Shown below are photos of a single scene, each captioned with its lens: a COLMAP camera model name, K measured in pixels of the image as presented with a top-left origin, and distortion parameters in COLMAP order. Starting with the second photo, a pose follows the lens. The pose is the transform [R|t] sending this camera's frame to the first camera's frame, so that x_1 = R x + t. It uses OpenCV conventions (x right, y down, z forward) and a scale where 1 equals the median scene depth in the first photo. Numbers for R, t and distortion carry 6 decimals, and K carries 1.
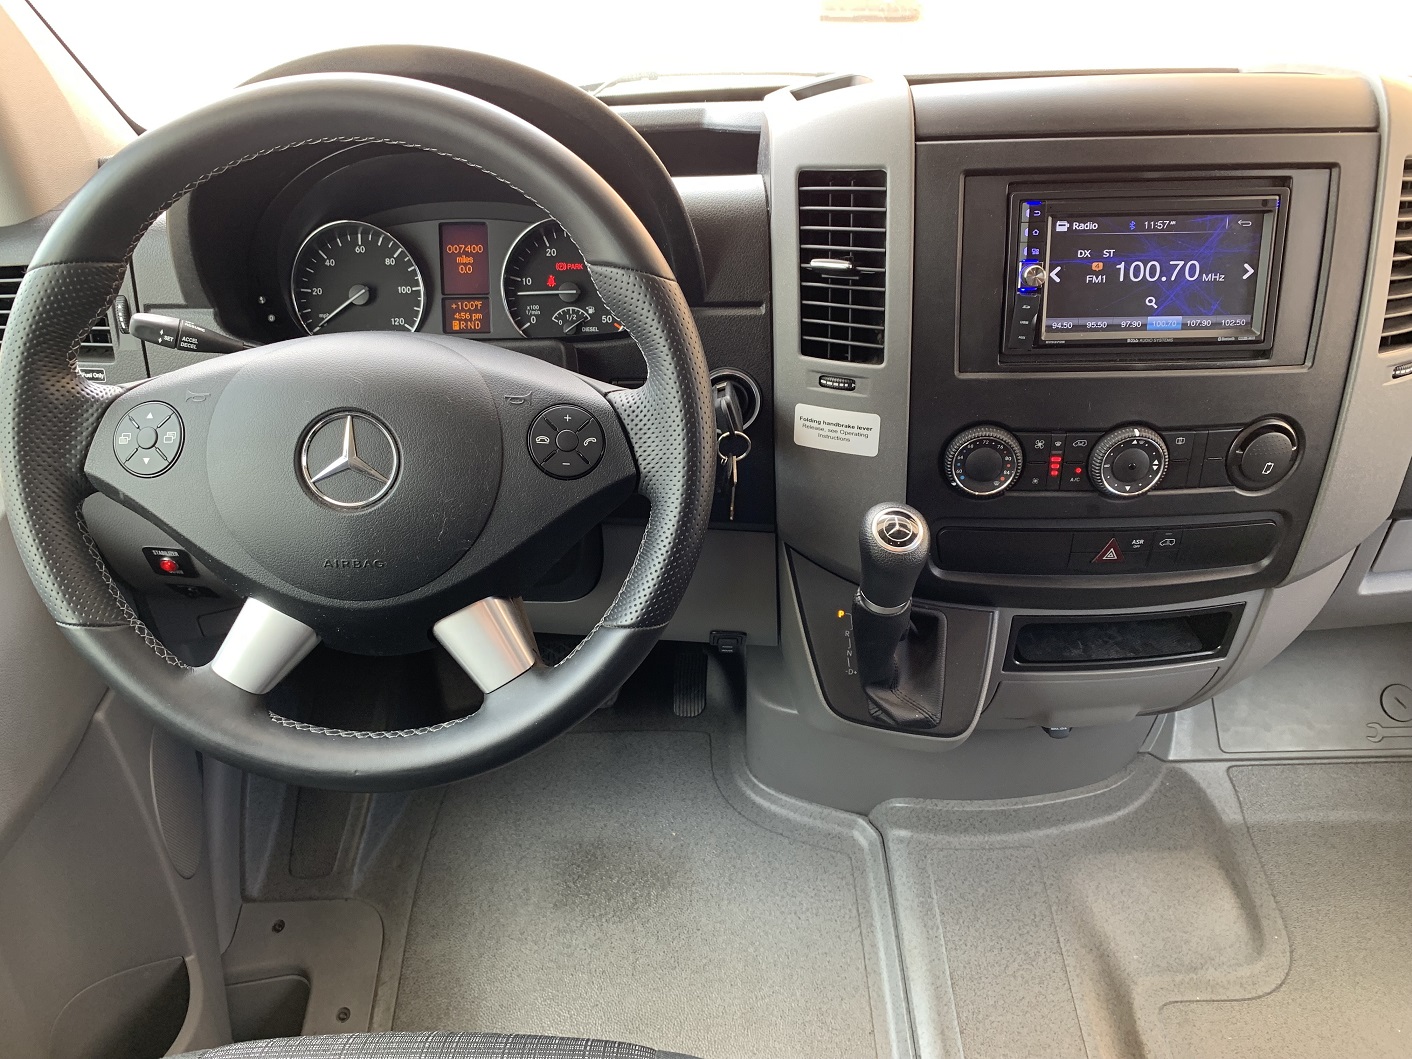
lens RADIAL K [[1166.2, 0, 704.9], [0, 1166.2, 591.4], [0, 0, 1]] dist [0.087652, -0.137800]
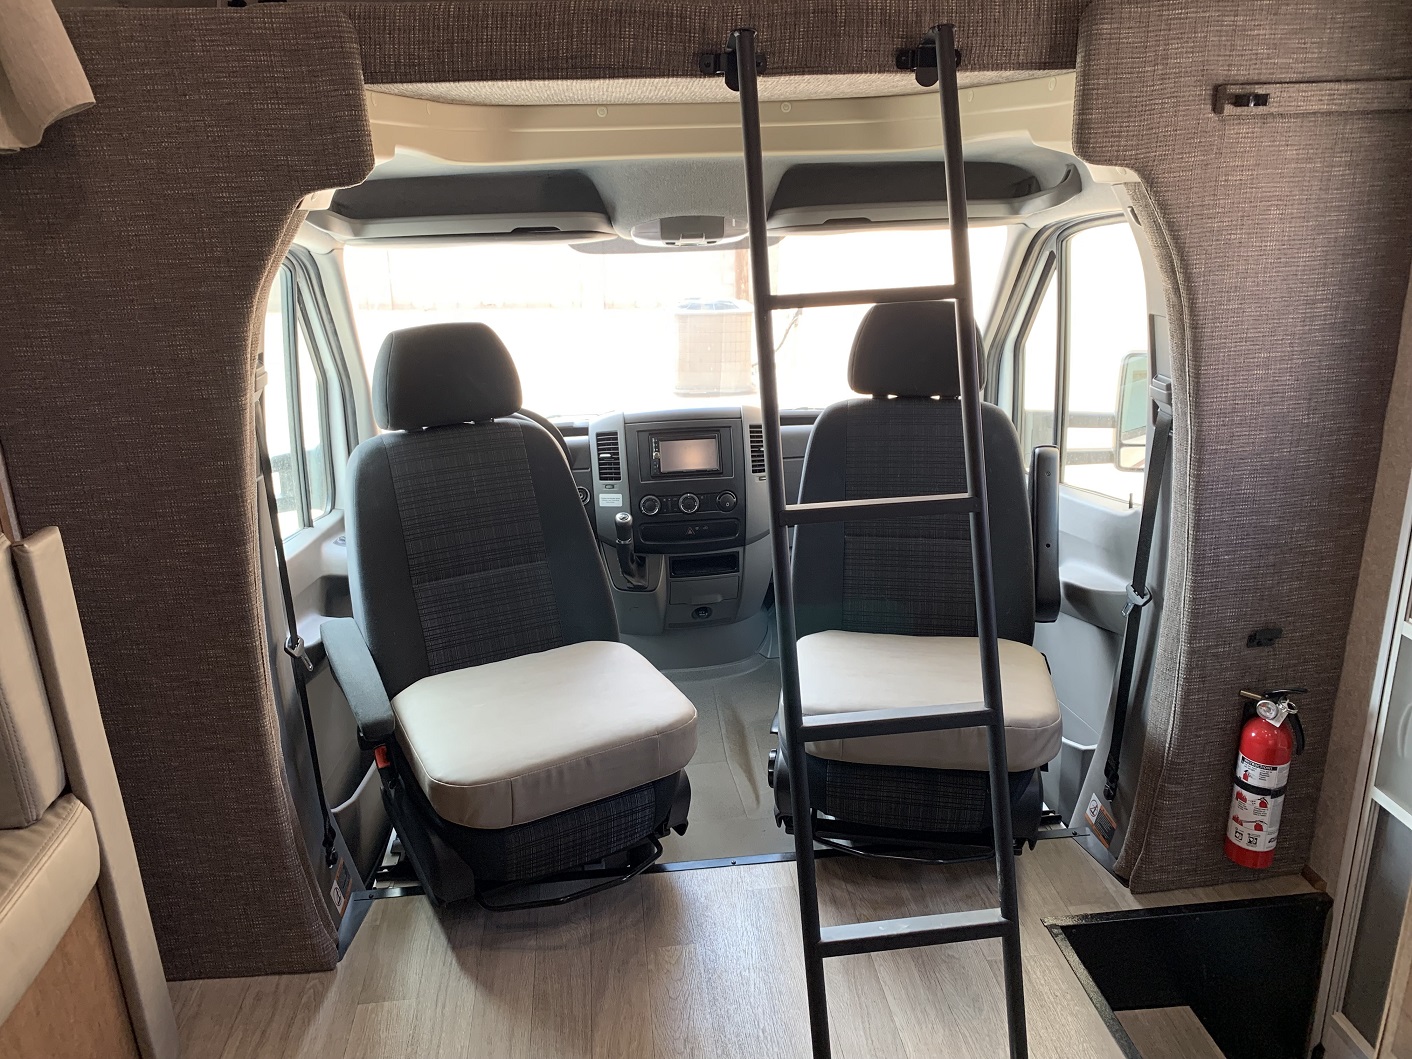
lens RADIAL K [[1157.1, 0, 706.8], [0, 1157.1, 529.0], [0, 0, 1]] dist [0.119954, -0.134811]
pose [[0.996676, -0.035855, 0.073147, 0.146595], [0.058459, 0.940154, -0.335698, 1.164079], [-0.056733, 0.338858, 0.939125, -2.335017]]
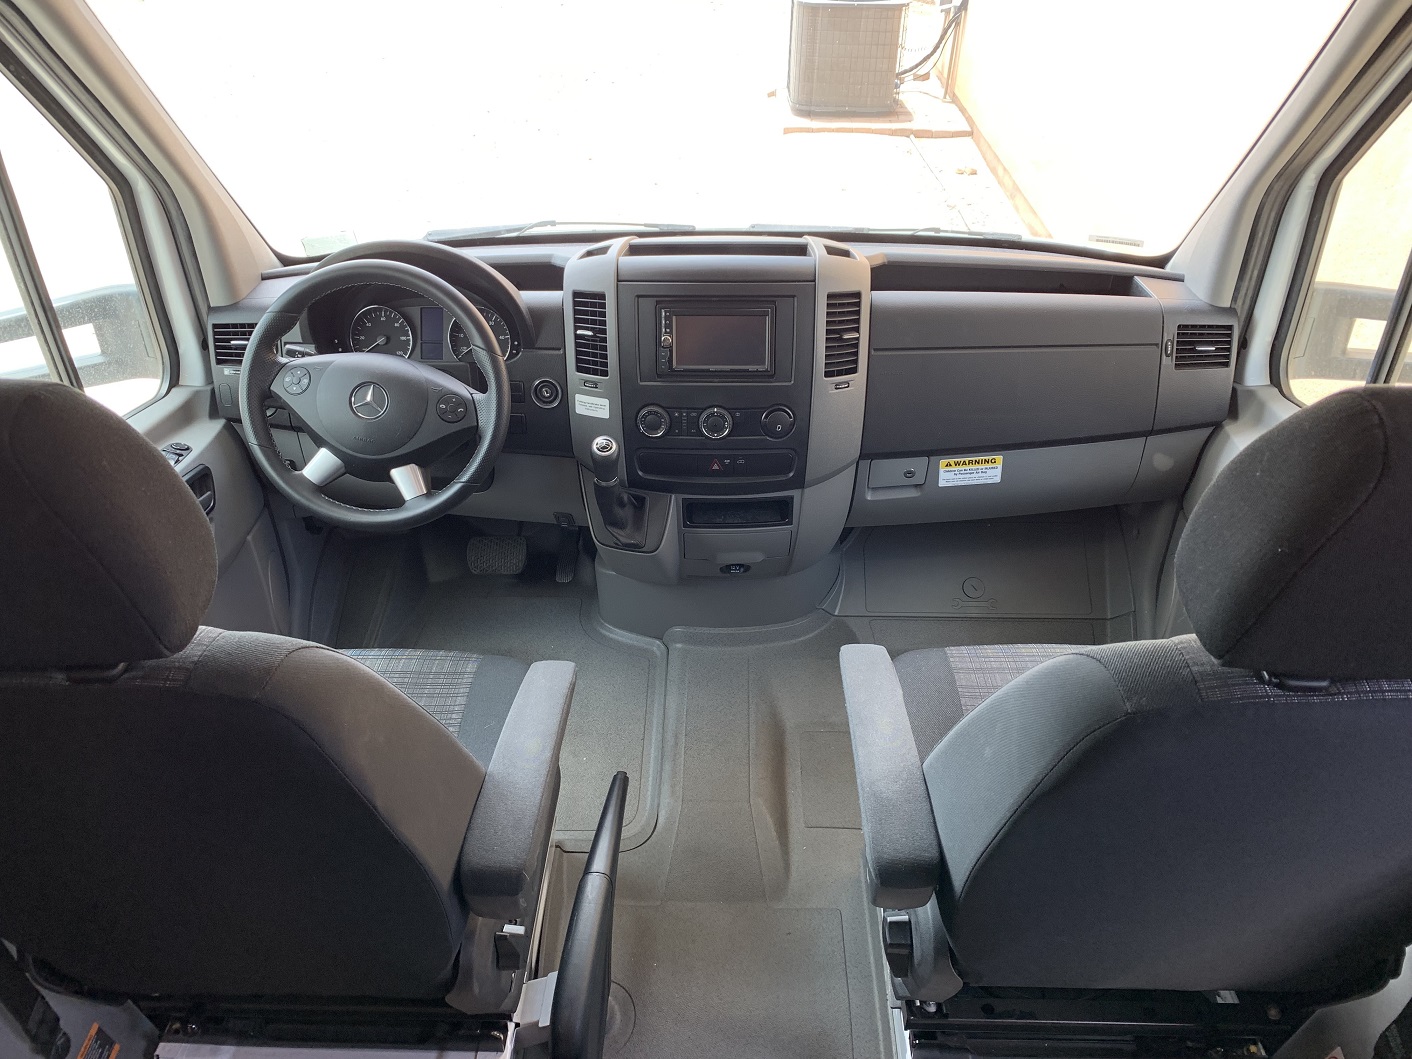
lens RADIAL K [[1166.2, 0, 704.9], [0, 1166.2, 591.4], [0, 0, 1]] dist [0.087652, -0.137800]
pose [[0.999070, 0.029280, -0.031666, 0.414433], [-0.030392, 0.998917, -0.035222, 0.289313], [0.030601, 0.036152, 0.998878, -1.217293]]
